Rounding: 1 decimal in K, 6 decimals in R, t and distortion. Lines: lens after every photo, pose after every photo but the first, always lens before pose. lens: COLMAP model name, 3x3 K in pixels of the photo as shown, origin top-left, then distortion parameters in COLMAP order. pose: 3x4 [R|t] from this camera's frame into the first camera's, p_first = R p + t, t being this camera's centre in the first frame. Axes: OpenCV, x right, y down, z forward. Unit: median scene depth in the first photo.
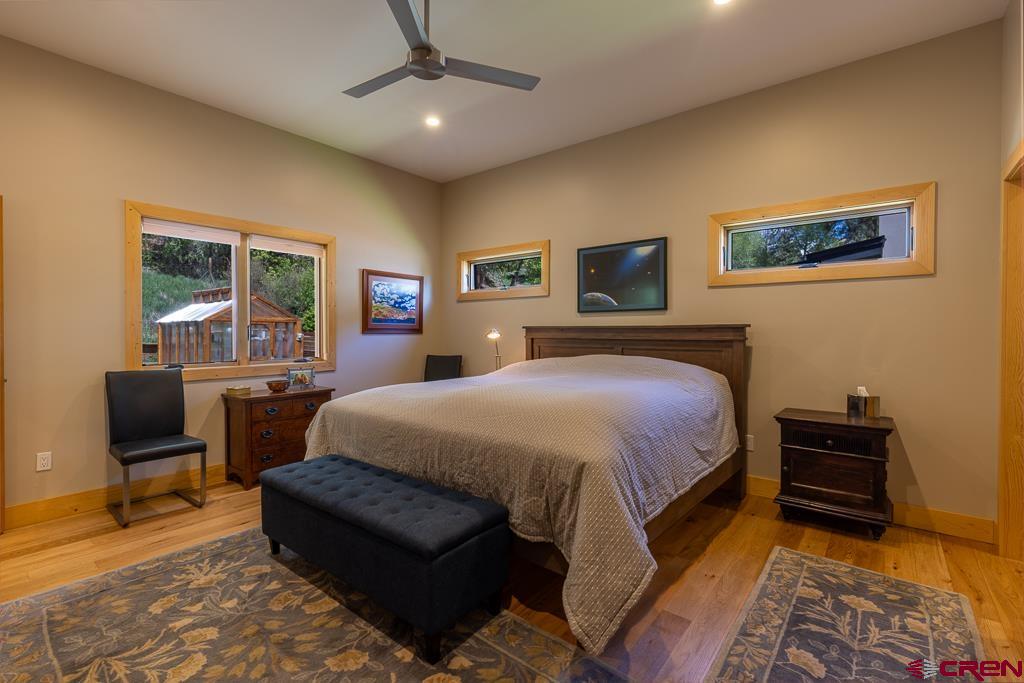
lens RADIAL K [[470.9, 0, 511.9], [0, 470.9, 313.7], [0, 0, 1]] dist [0.026569, 0.000190]
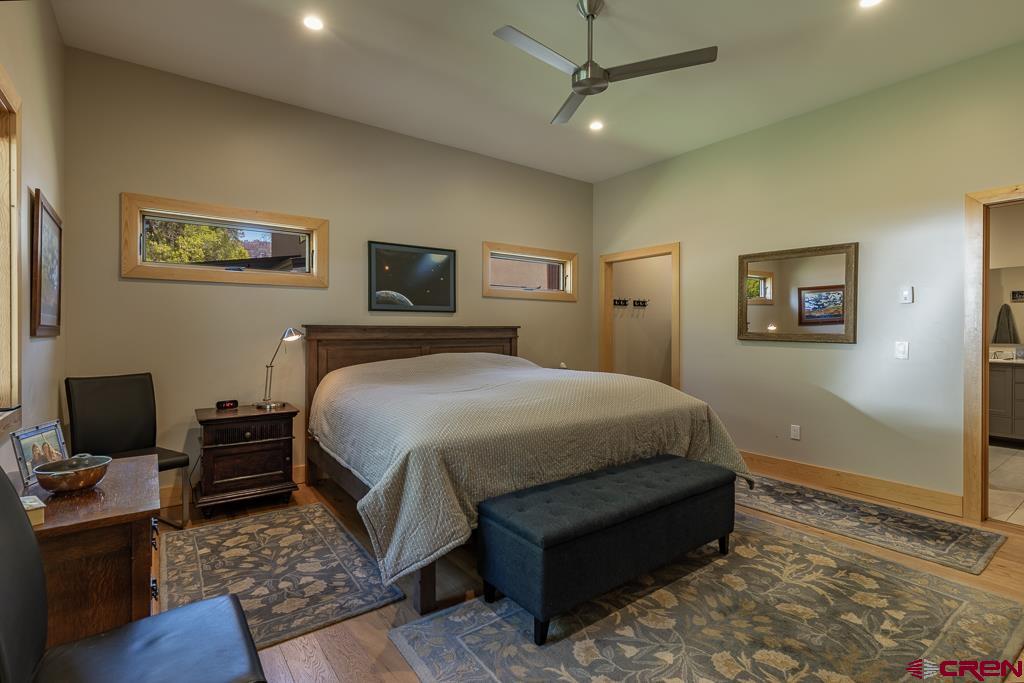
lens RADIAL K [[465.3, 0, 516.6], [0, 465.3, 331.8], [0, 0, 1]] dist [0.004549, 0.000085]
pose [[0.251254, -0.002534, 0.967918, -0.739210], [-0.033981, 0.999357, 0.011437, 0.020618], [-0.967324, -0.035764, 0.251007, 0.550561]]
